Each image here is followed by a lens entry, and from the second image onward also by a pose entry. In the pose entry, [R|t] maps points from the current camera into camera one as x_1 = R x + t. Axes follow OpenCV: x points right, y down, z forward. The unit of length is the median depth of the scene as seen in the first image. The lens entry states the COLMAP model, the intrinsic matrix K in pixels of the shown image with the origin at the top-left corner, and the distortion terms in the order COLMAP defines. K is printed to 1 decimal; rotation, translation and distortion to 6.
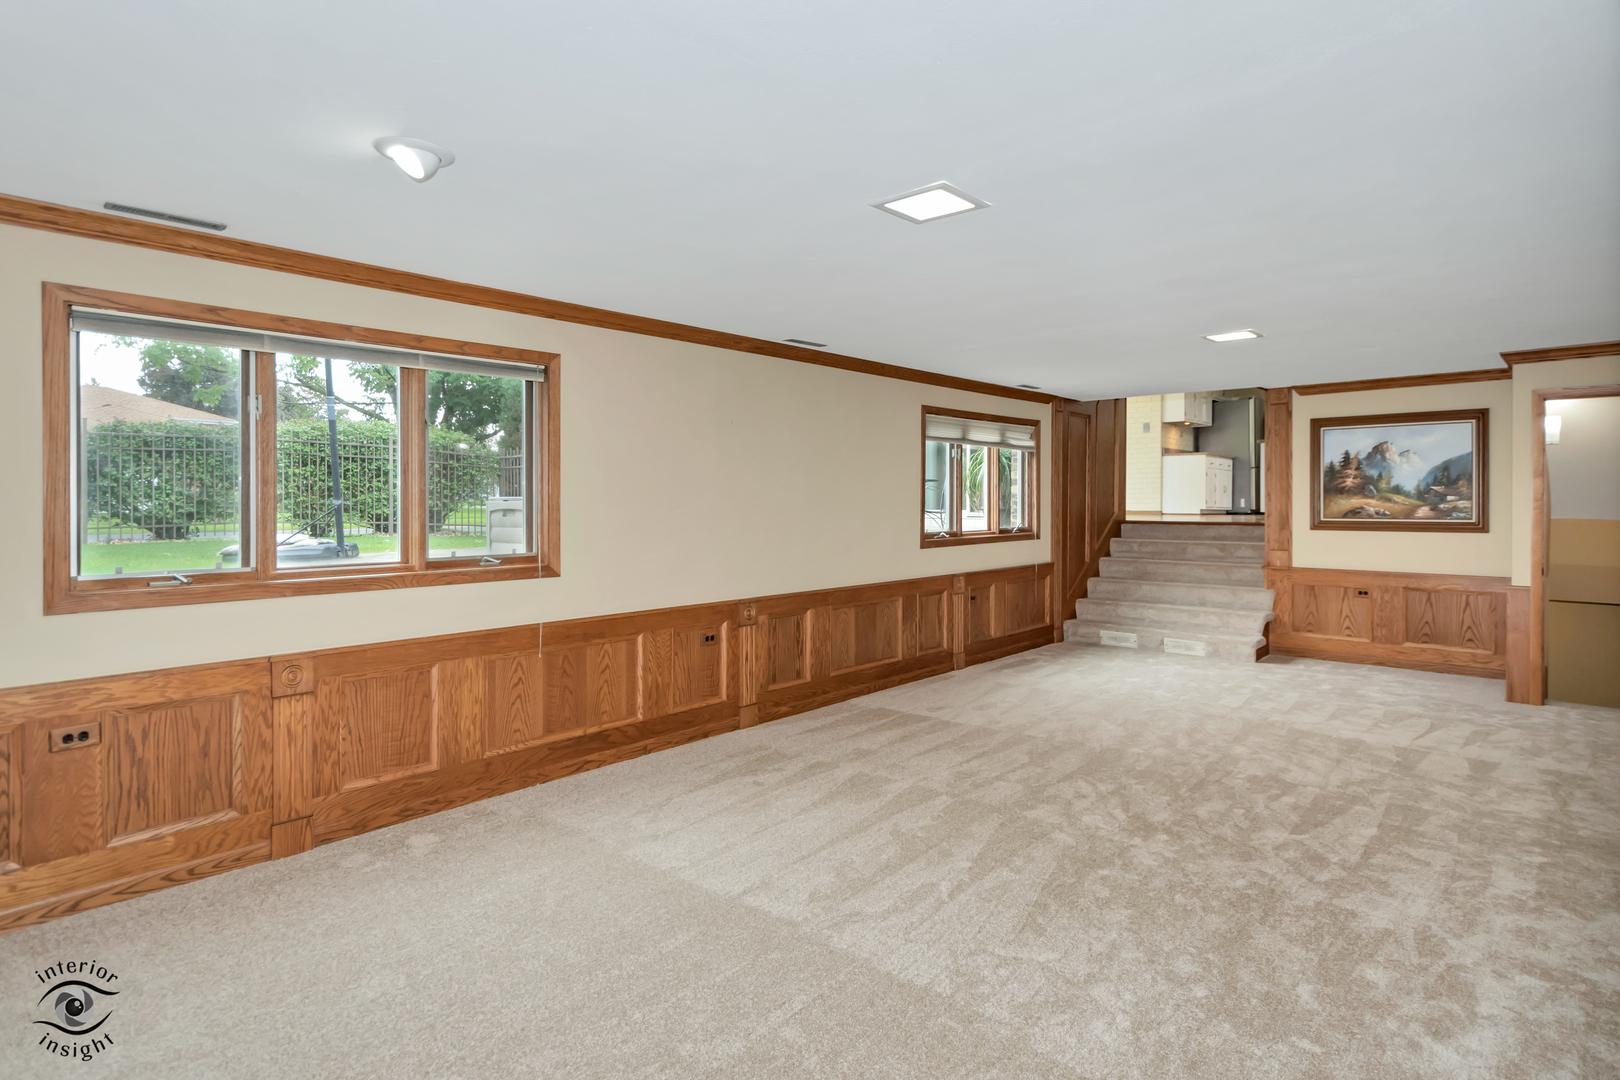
lens RADIAL K [[854.5, 0, 812.2], [0, 854.5, 518.9], [0, 0, 1]] dist [0.000679, -0.001491]
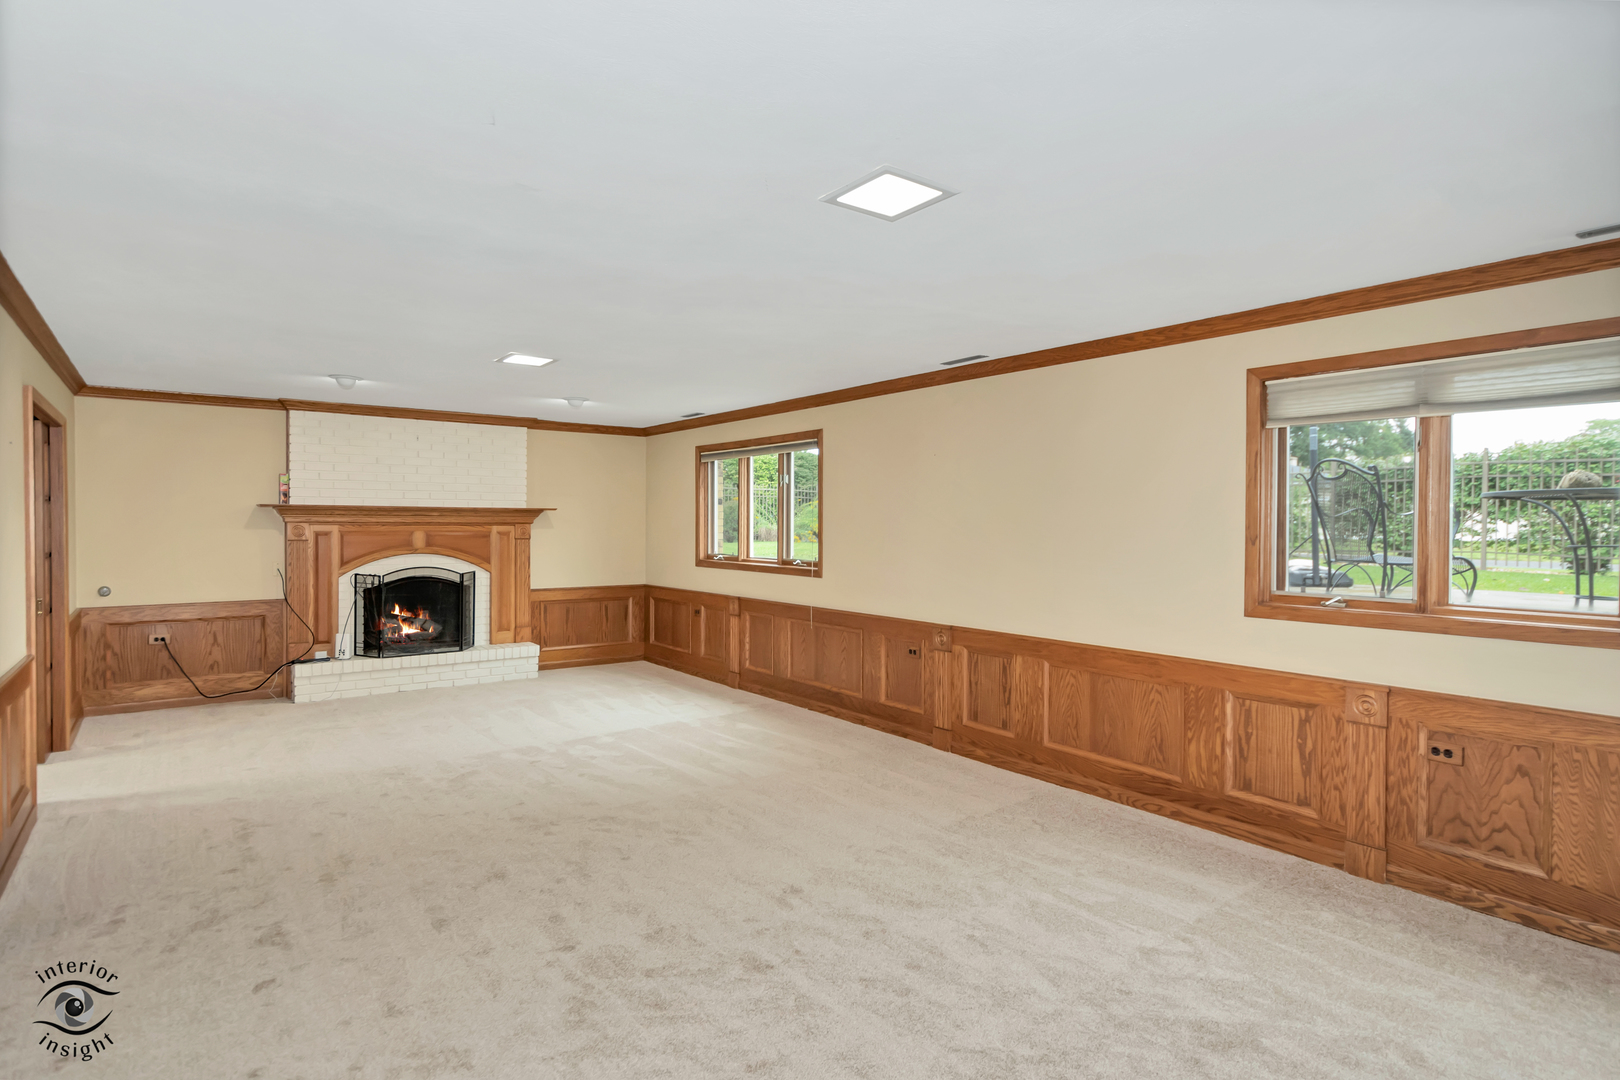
lens RADIAL K [[841.9, 0, 810.0], [0, 841.9, 540.0], [0, 0, 1]] dist [0.024375, -0.000239]
pose [[-0.181638, 0.020389, -0.983154, 0.639095], [-0.029375, 0.999226, 0.026149, -0.019782], [0.982927, 0.033630, -0.180899, 0.691760]]
